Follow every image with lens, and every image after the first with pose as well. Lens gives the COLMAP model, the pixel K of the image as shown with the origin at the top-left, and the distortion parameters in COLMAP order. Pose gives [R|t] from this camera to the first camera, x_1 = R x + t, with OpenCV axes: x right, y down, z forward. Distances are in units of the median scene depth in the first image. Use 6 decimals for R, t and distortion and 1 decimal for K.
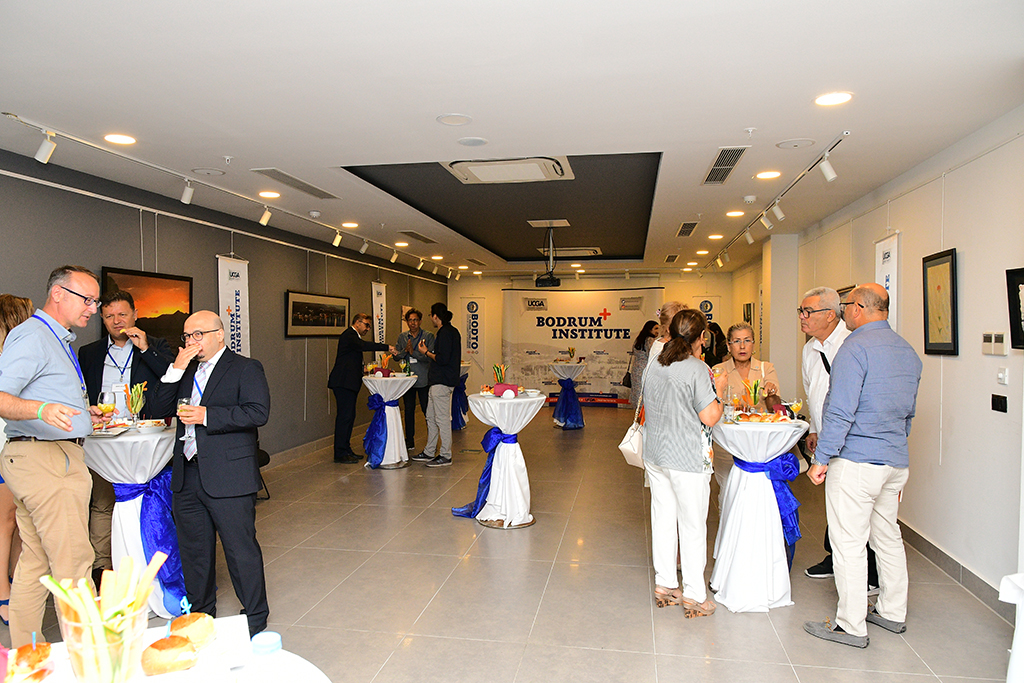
lens RADIAL K [[703.8, 0, 514.0], [0, 703.8, 343.5], [0, 0, 1]] dist [0.040108, -0.005729]
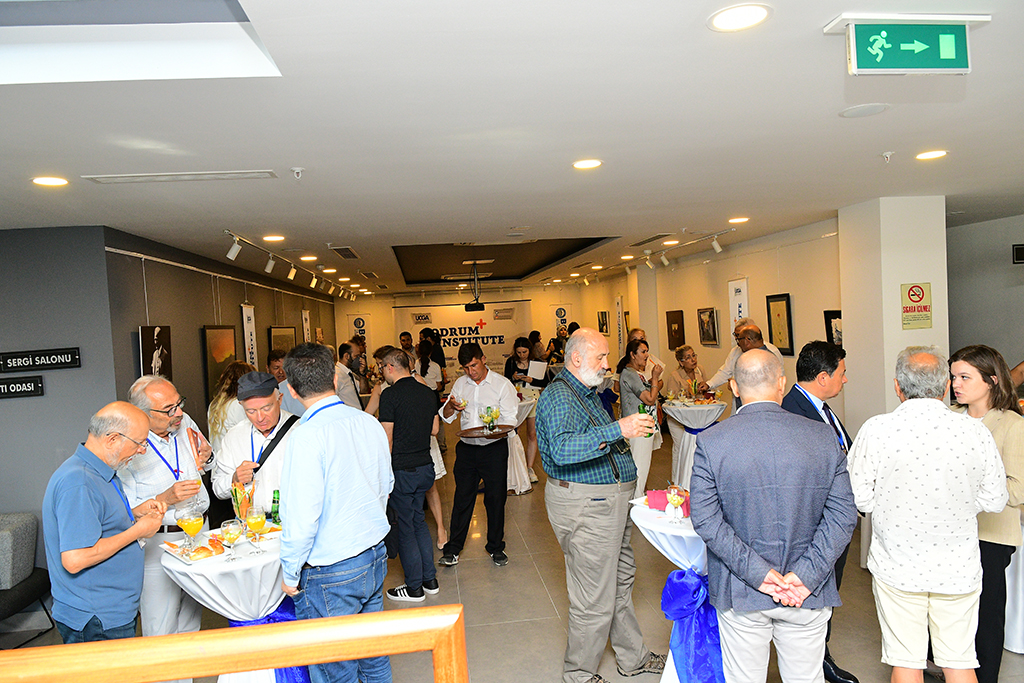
lens RADIAL K [[703.8, 0, 511.3], [0, 703.8, 339.9], [0, 0, 1]] dist [0.040108, -0.005729]
pose [[0.957625, -0.057950, 0.282128, -0.153458], [0.057633, 0.998293, 0.009432, -0.023122], [-0.282193, 0.007228, 0.959330, -0.133519]]
